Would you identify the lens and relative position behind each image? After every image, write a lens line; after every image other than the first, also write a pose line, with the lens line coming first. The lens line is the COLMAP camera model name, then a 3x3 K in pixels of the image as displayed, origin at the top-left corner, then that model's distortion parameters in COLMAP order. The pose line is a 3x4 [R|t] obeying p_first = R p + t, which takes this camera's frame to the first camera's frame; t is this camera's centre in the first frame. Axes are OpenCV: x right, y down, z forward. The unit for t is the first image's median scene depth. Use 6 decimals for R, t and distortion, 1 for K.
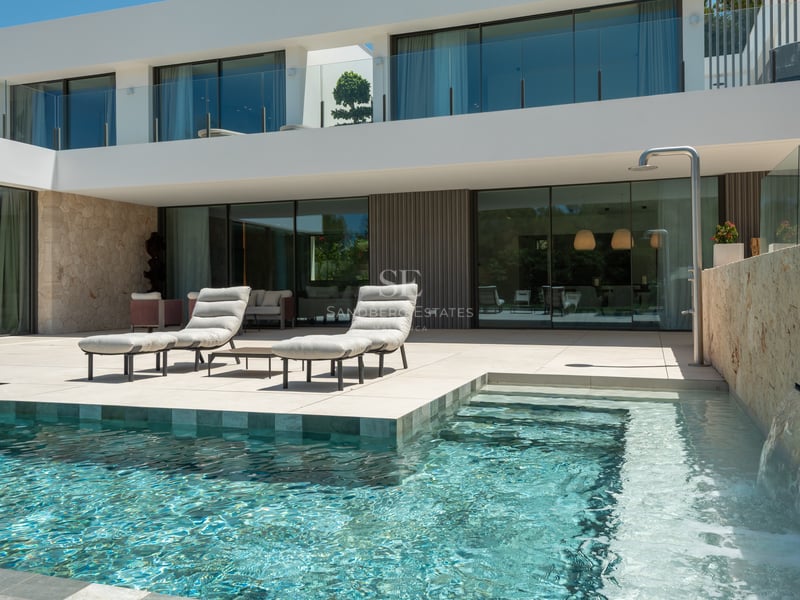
lens RADIAL K [[684.1, 0, 416.6], [0, 684.1, 288.2], [0, 0, 1]] dist [-0.005542, -0.002483]
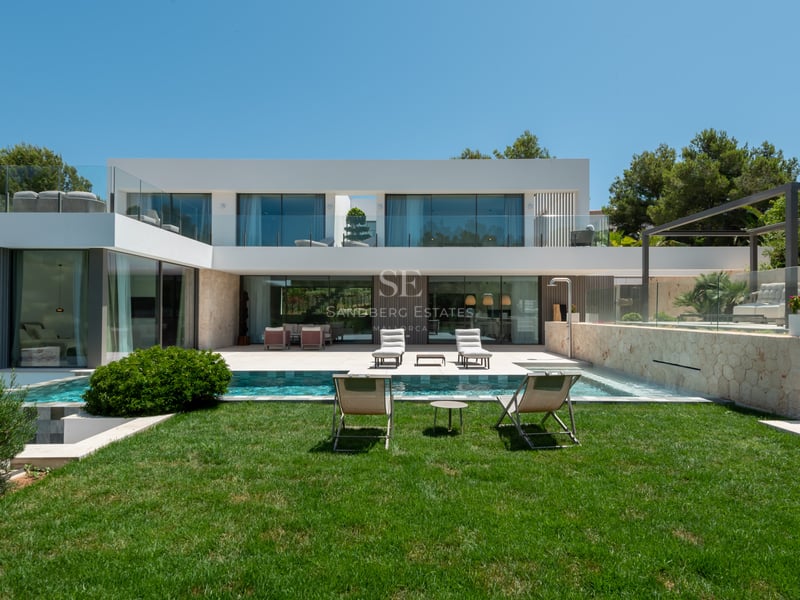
lens RADIAL K [[488.6, 0, 401.7], [0, 488.6, 299.9], [0, 0, 1]] dist [-0.009032, -0.001011]
pose [[0.947835, 0.018113, 0.318248, -0.441114], [-0.009616, 0.999555, -0.028249, -0.030268], [-0.318618, 0.023715, 0.947587, -0.331727]]
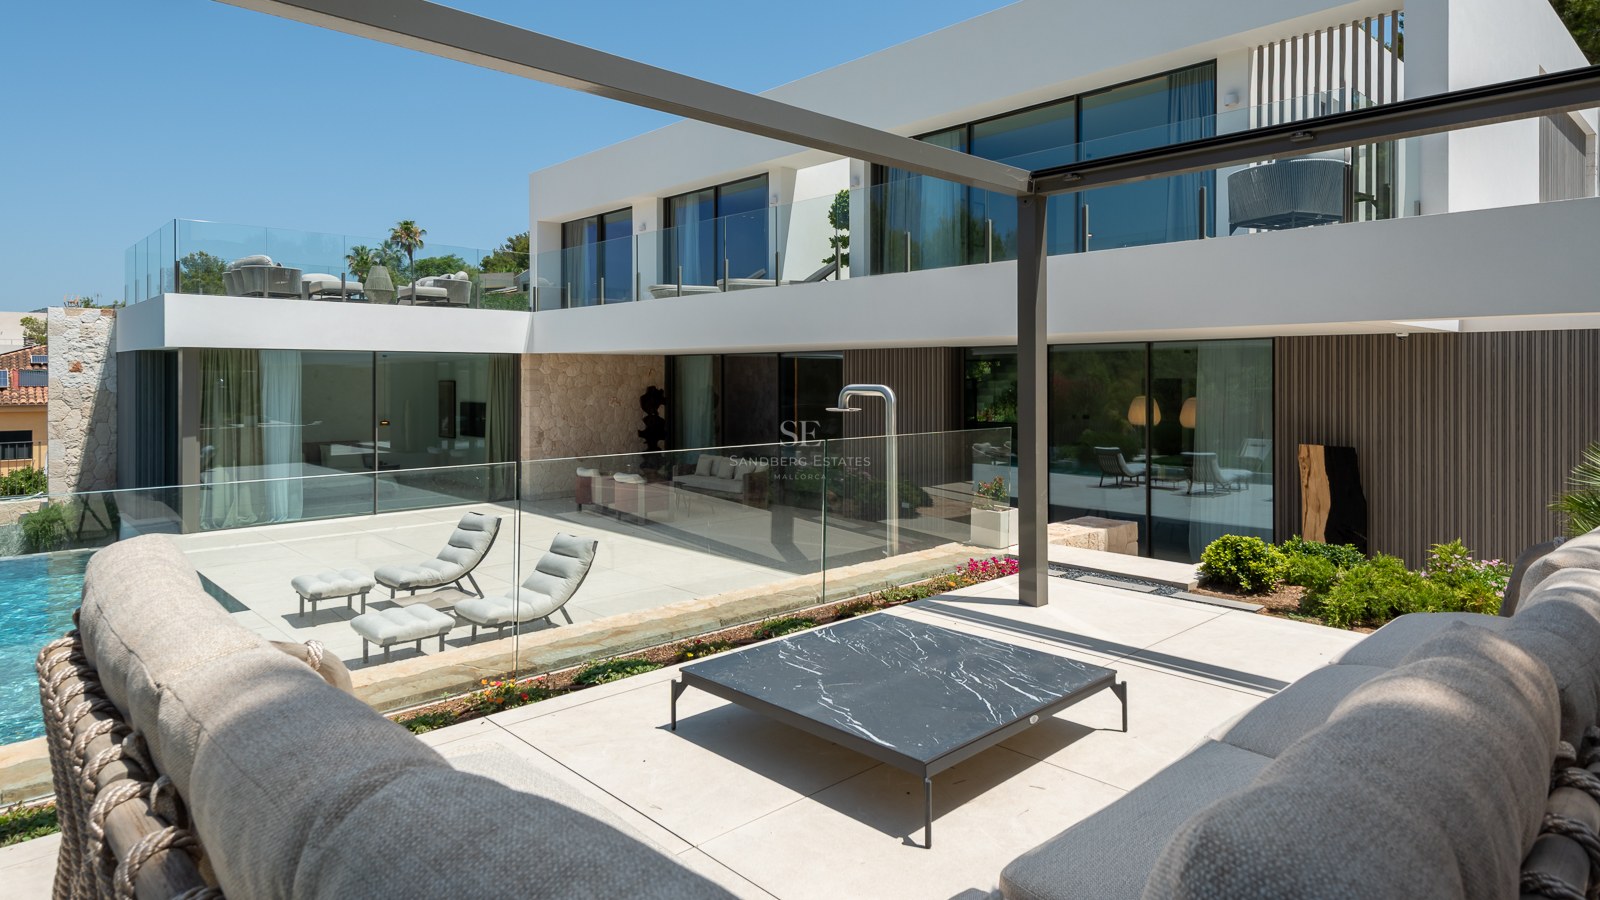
lens RADIAL K [[903.1, 0, 813.4], [0, 903.1, 366.7], [0, 0, 1]] dist [0.004112, -0.002458]
pose [[0.882362, 0.002632, -0.470563, 0.403383], [-0.006037, 0.999965, -0.005728, -0.112997], [0.470532, 0.007895, 0.882348, 0.055130]]
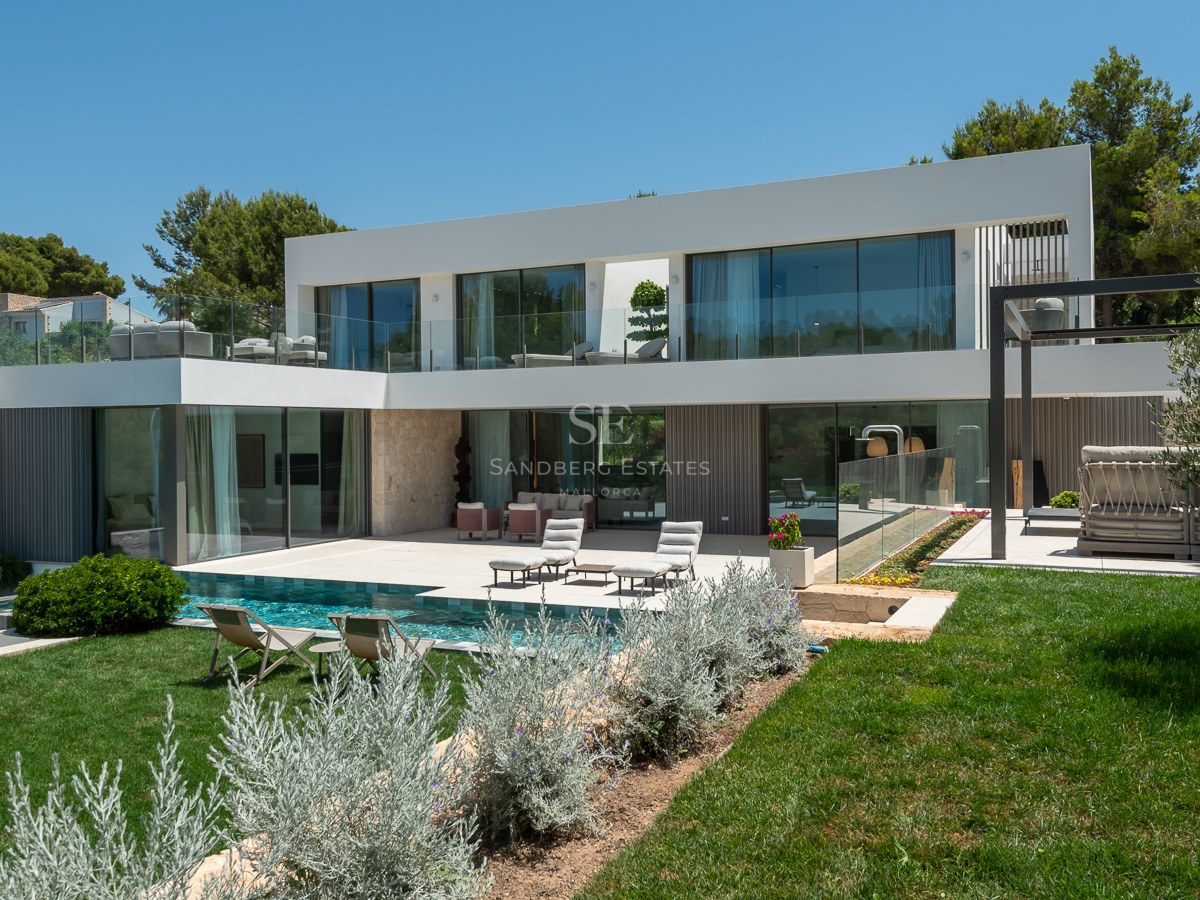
lens RADIAL K [[1026.1, 0, 599.2], [0, 1026.1, 437.2], [0, 0, 1]] dist [-0.005542, -0.002483]
pose [[0.991957, -0.001048, -0.126569, 0.030109], [0.001987, 0.999971, 0.007291, -0.102699], [0.126558, -0.007484, 0.991931, -0.601862]]
